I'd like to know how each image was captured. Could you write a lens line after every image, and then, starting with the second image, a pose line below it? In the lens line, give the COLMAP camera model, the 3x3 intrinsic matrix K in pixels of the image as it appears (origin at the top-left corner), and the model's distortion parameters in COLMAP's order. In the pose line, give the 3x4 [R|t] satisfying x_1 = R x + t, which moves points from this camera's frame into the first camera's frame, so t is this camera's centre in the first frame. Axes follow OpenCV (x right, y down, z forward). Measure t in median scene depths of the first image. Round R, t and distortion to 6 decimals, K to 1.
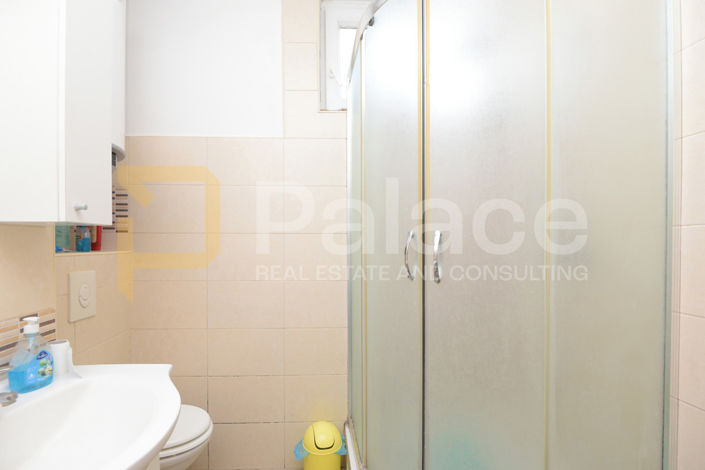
lens RADIAL K [[333.1, 0, 330.1], [0, 333.1, 251.0], [0, 0, 1]] dist [-0.012021, -0.003833]
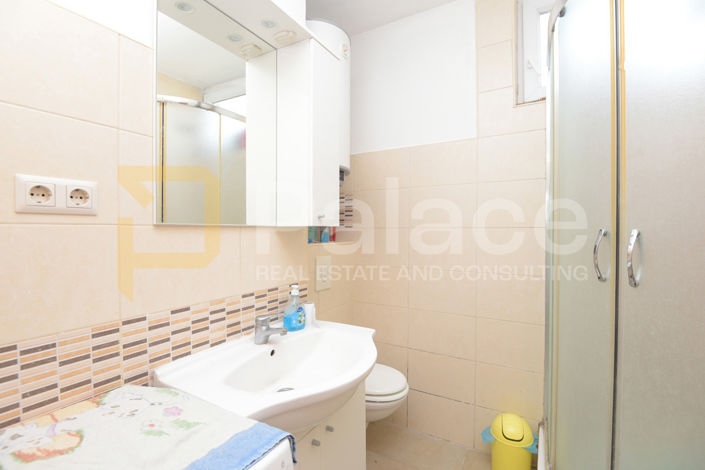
lens RADIAL K [[333.1, 0, 350.8], [0, 333.1, 235.8], [0, 0, 1]] dist [-0.012021, -0.003833]
pose [[0.837957, 0.009029, -0.545662, 0.130784], [-0.011746, 0.999930, -0.001493, -0.025587], [0.545610, 0.007660, 0.838004, -0.138066]]
